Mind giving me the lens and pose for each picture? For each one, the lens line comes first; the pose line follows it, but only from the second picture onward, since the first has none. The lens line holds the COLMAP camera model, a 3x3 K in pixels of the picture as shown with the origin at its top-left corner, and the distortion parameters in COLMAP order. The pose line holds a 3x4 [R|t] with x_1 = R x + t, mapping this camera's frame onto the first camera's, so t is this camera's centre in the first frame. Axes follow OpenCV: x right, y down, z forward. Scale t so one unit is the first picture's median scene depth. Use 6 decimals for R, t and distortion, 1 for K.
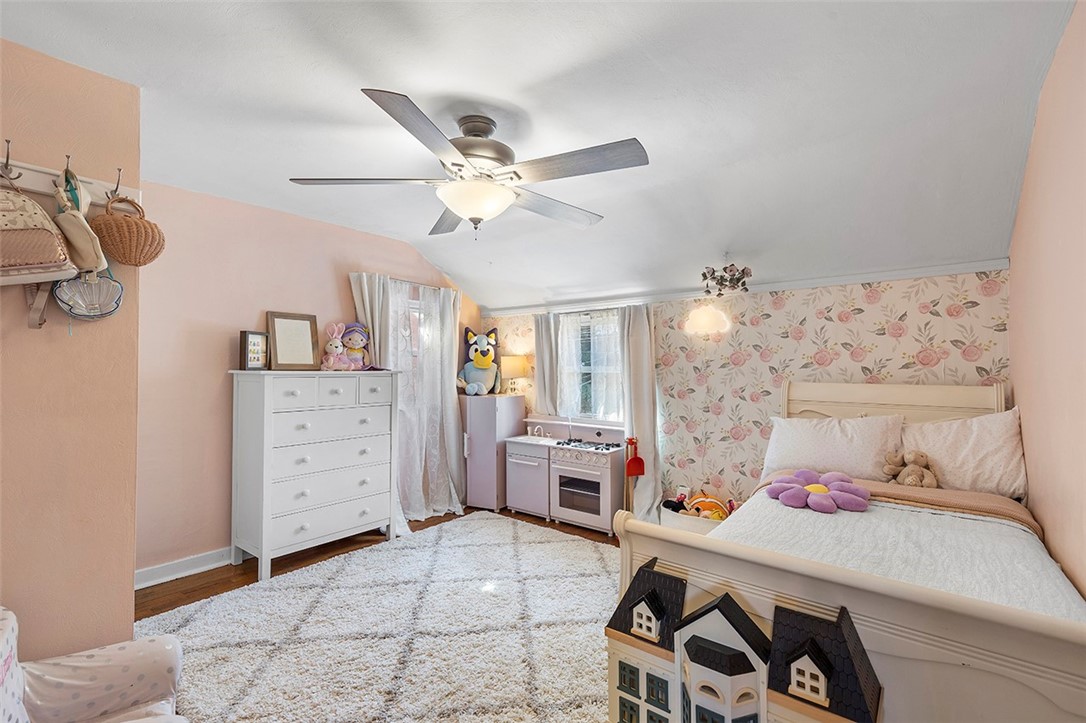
lens RADIAL K [[487.0, 0, 547.4], [0, 487.0, 361.4], [0, 0, 1]] dist [0.005663, -0.000081]
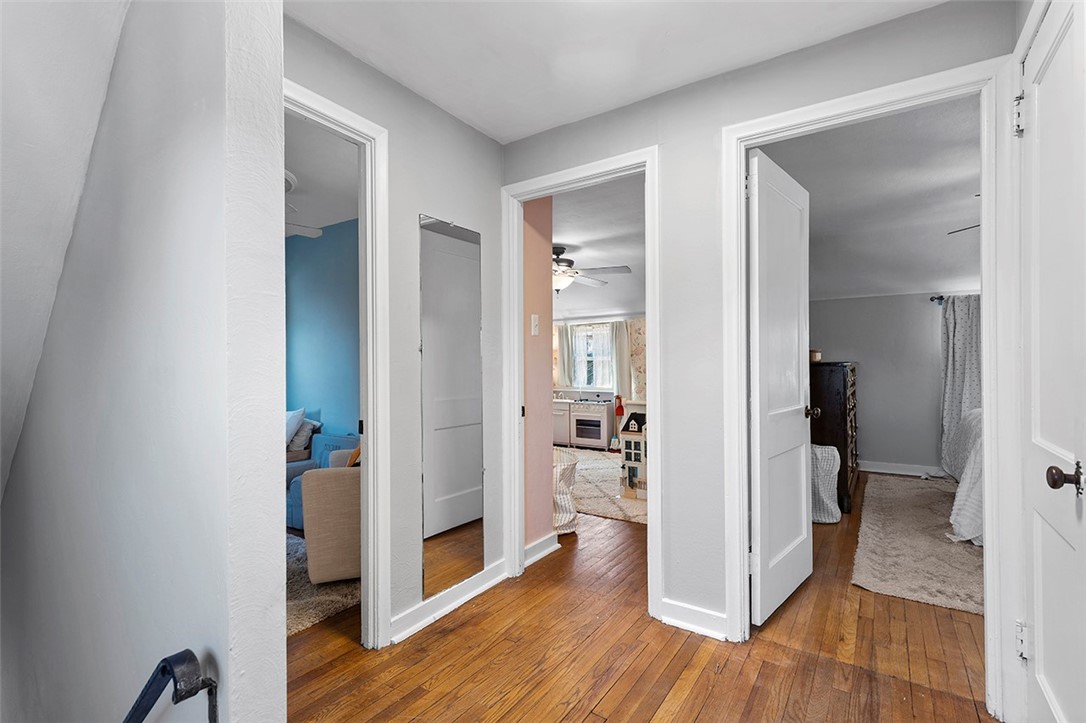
lens RADIAL K [[487.0, 0, 538.3], [0, 487.0, 368.1], [0, 0, 1]] dist [0.005663, -0.000081]
pose [[0.998829, -0.008749, 0.047585, -0.191423], [0.008302, 0.999920, 0.009593, 0.034310], [-0.047665, -0.009187, 0.998821, -0.724978]]
